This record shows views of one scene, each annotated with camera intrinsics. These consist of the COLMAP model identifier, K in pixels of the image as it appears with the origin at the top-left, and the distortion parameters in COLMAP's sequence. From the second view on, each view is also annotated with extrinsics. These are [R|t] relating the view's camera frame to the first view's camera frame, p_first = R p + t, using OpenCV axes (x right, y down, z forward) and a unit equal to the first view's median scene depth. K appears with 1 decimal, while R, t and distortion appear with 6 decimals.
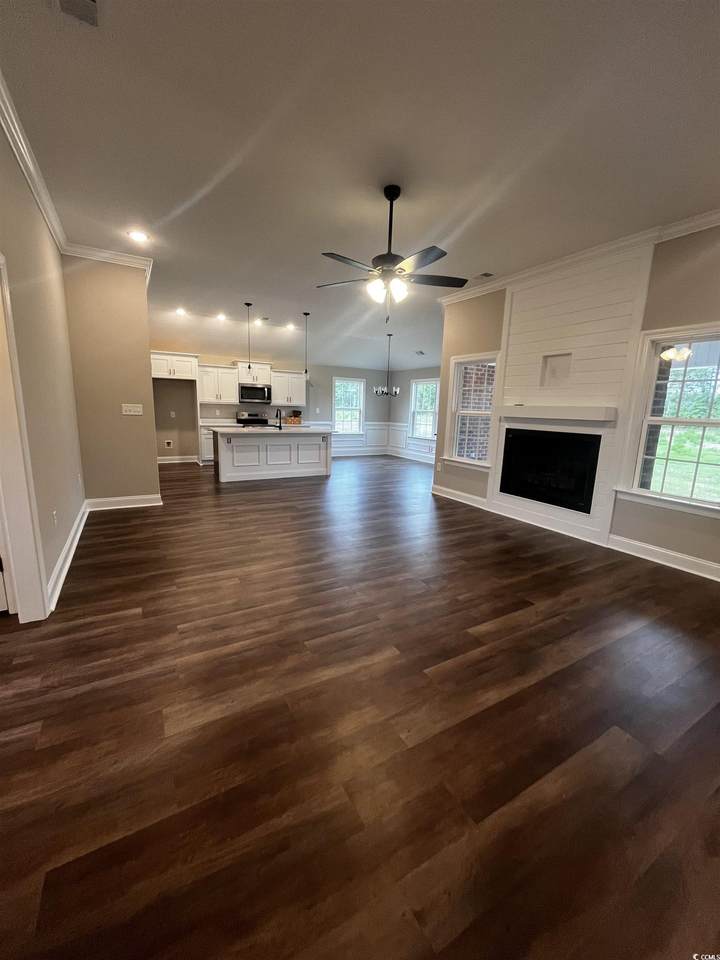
lens RADIAL K [[384.0, 0, 358.1], [0, 384.0, 477.7], [0, 0, 1]] dist [-0.007367, 0.000250]
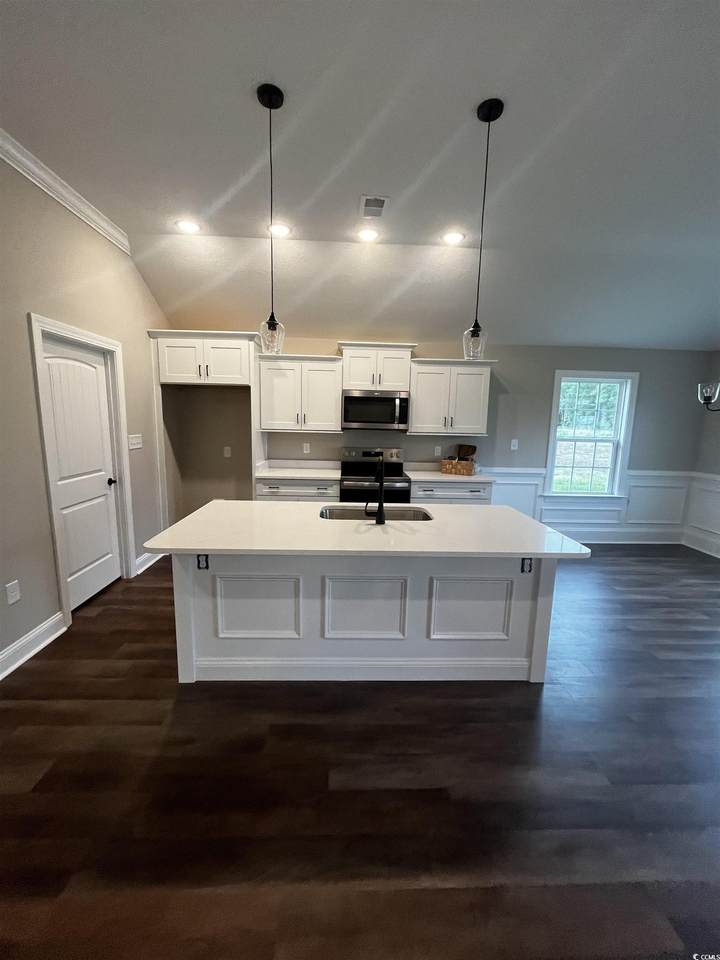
lens RADIAL K [[384.0, 0, 358.1], [0, 384.0, 477.7], [0, 0, 1]] dist [-0.007367, 0.000250]
pose [[0.881291, 0.062307, -0.468449, -0.059536], [-0.081661, 0.996437, -0.021094, -0.126663], [0.465466, 0.056844, 0.883239, 0.582807]]
